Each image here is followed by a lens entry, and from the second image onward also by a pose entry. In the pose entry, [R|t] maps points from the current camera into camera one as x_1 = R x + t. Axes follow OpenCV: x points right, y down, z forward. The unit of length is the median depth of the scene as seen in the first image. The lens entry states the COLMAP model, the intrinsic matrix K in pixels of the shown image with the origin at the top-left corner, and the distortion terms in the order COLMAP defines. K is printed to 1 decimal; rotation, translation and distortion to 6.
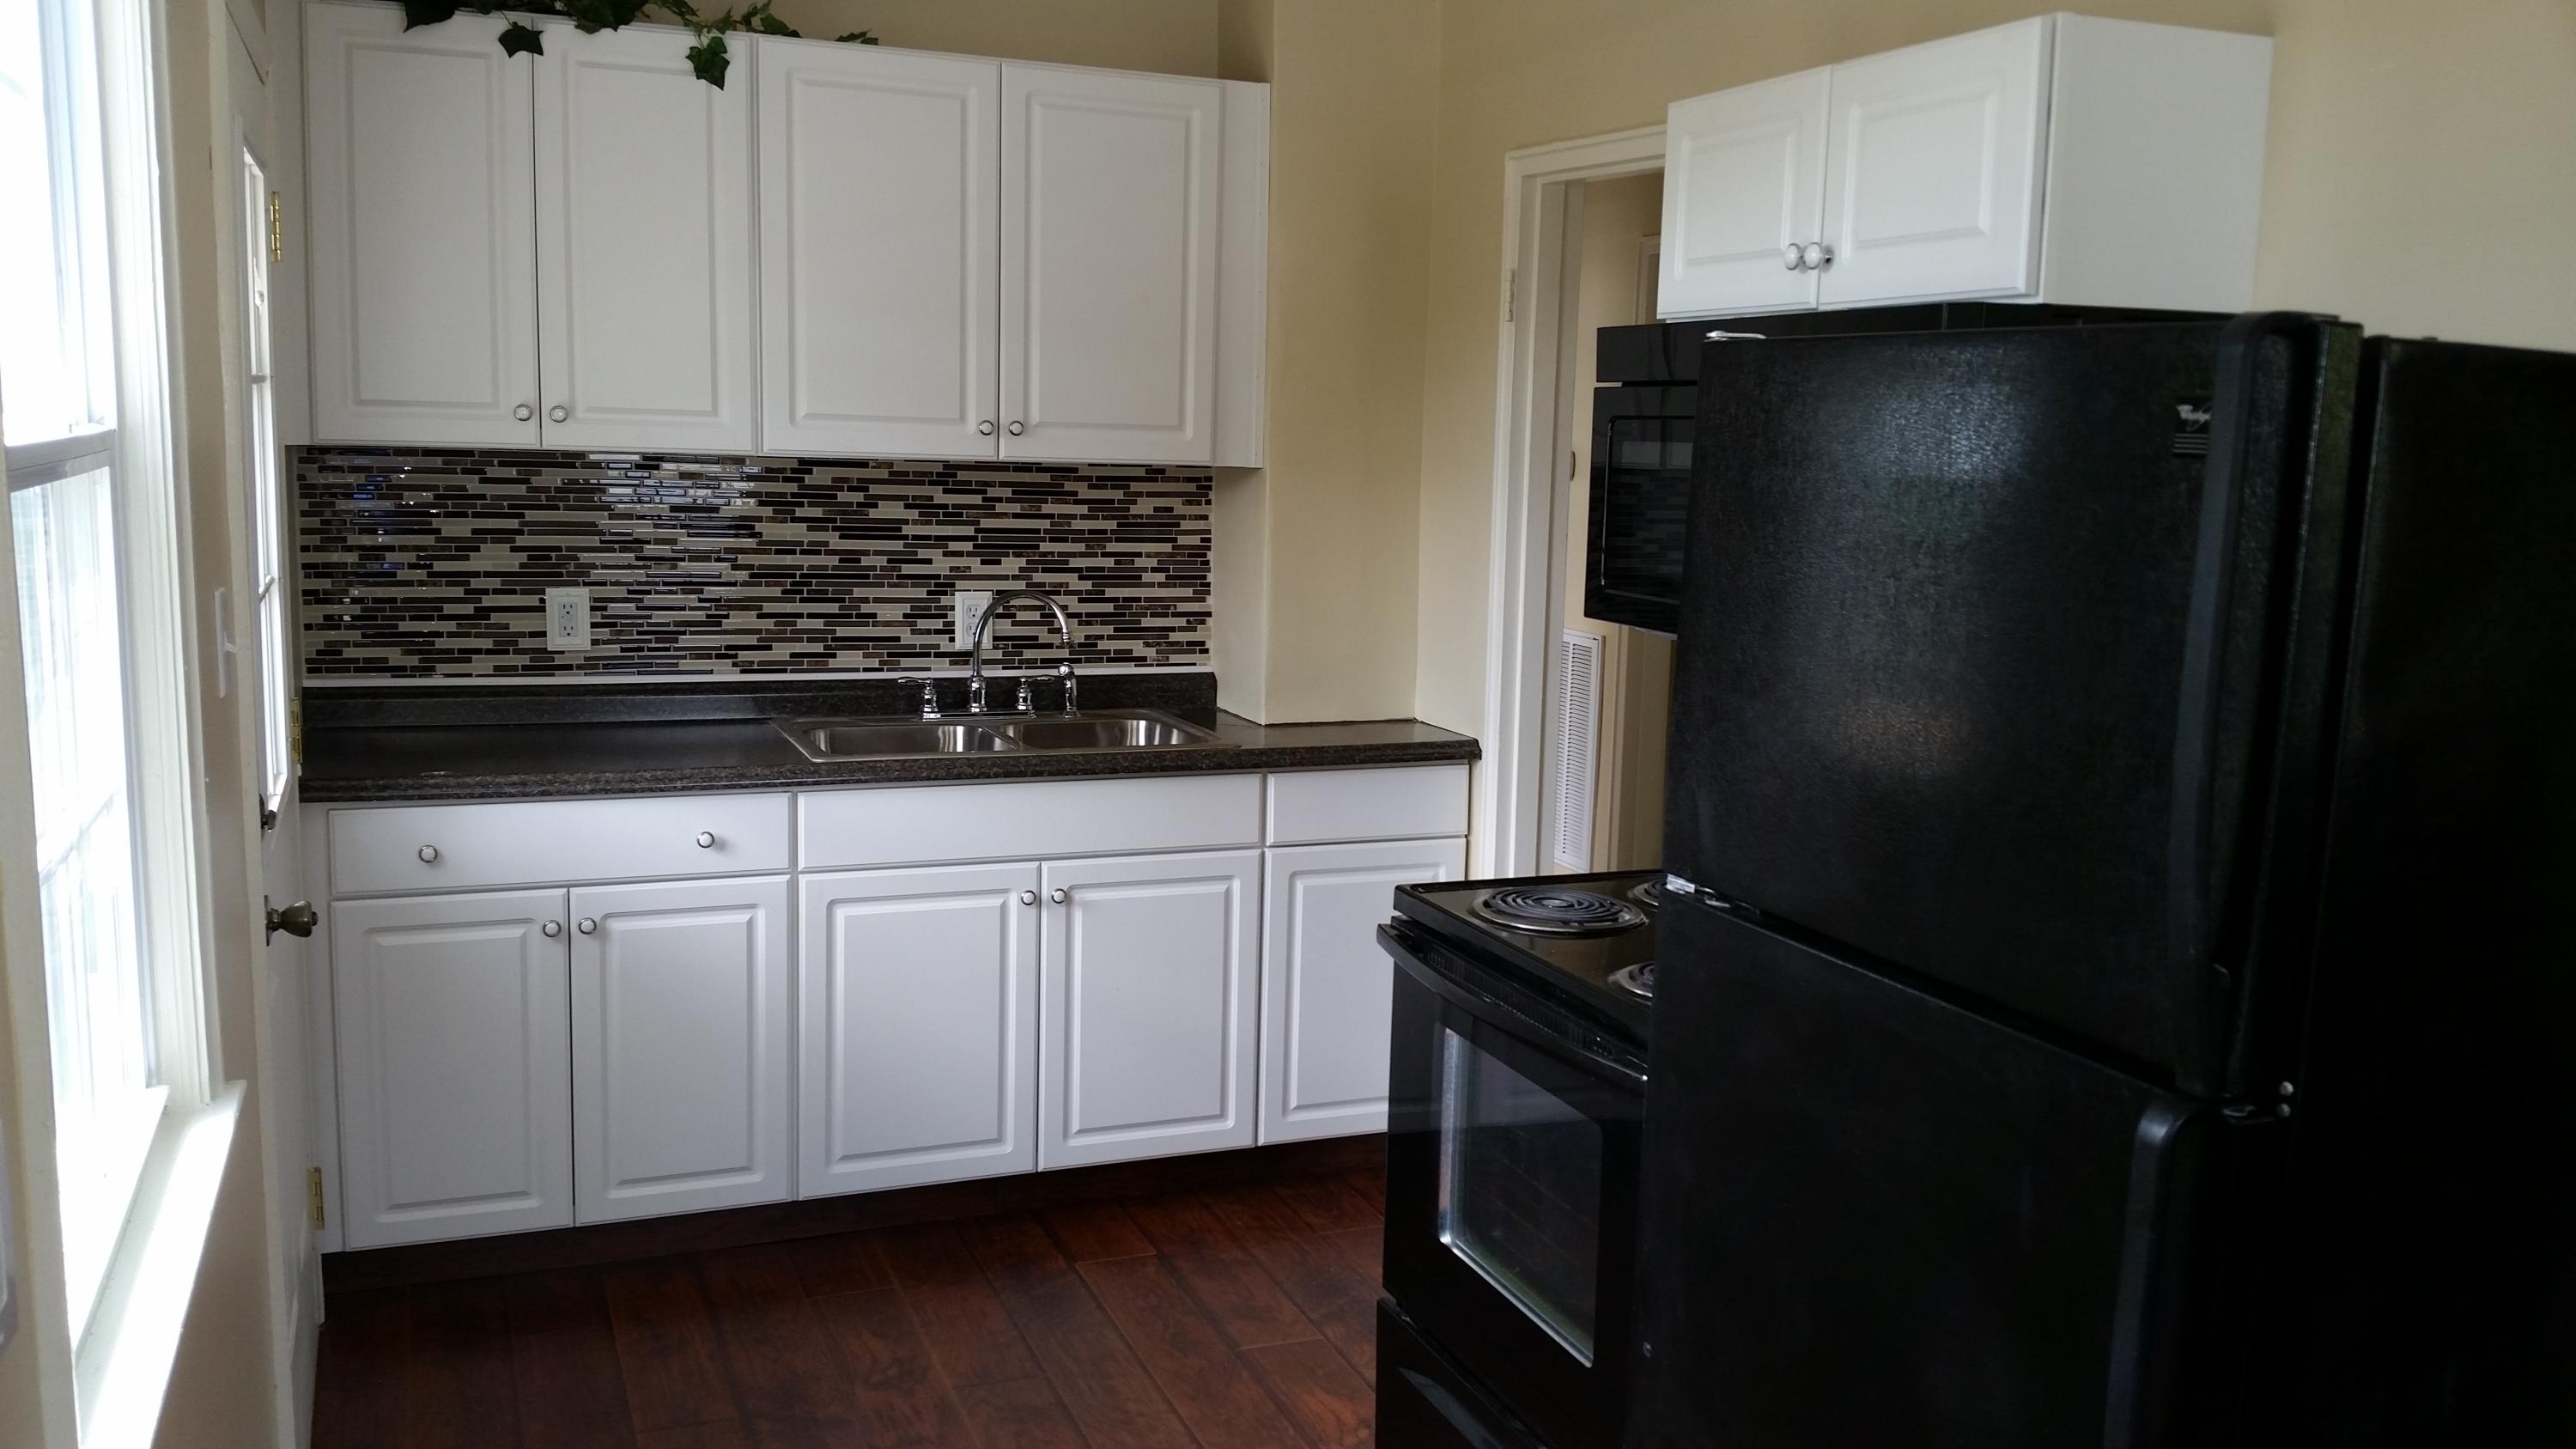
lens RADIAL K [[2111.4, 0, 1273.6], [0, 2111.4, 720.4], [0, 0, 1]] dist [0.149660, -0.263791]
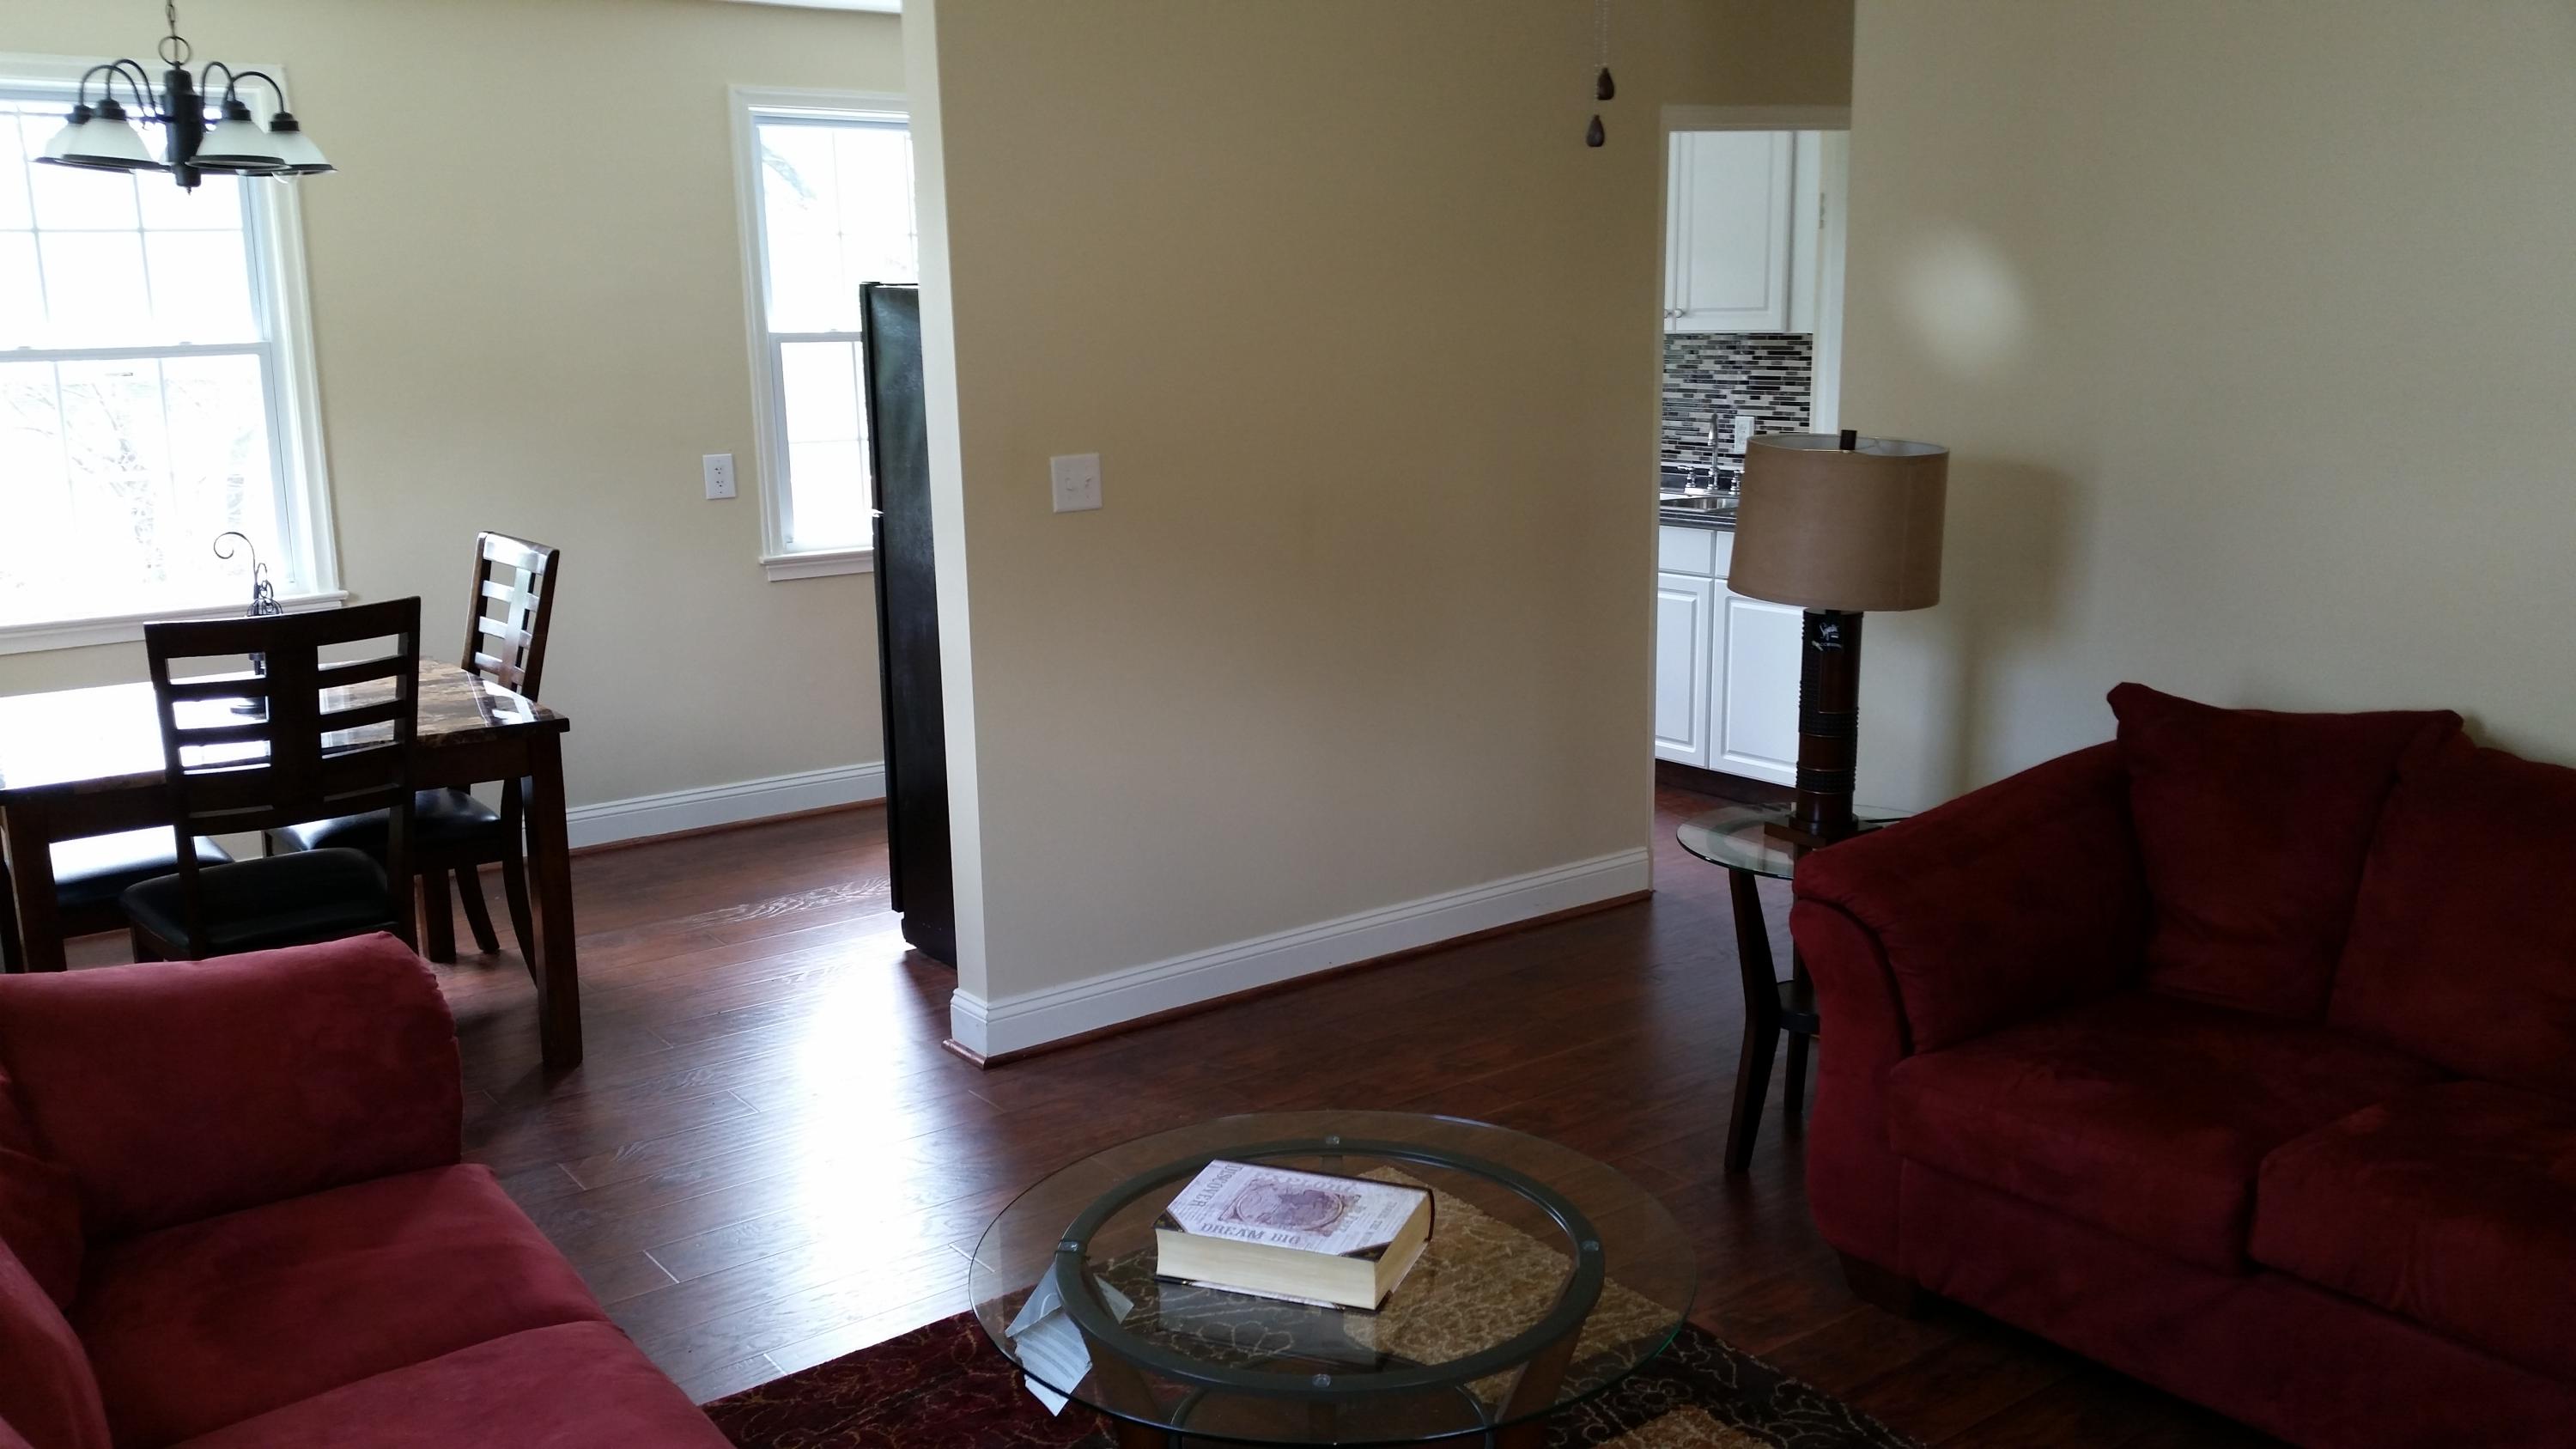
lens RADIAL K [[2111.4, 0, 1273.6], [0, 2111.4, 720.4], [0, 0, 1]] dist [0.149660, -0.263791]
pose [[0.266854, 0.154867, -0.951212, 1.338157], [-0.110458, 0.985415, 0.129448, -0.003827], [0.957386, 0.070525, 0.280068, 0.230669]]
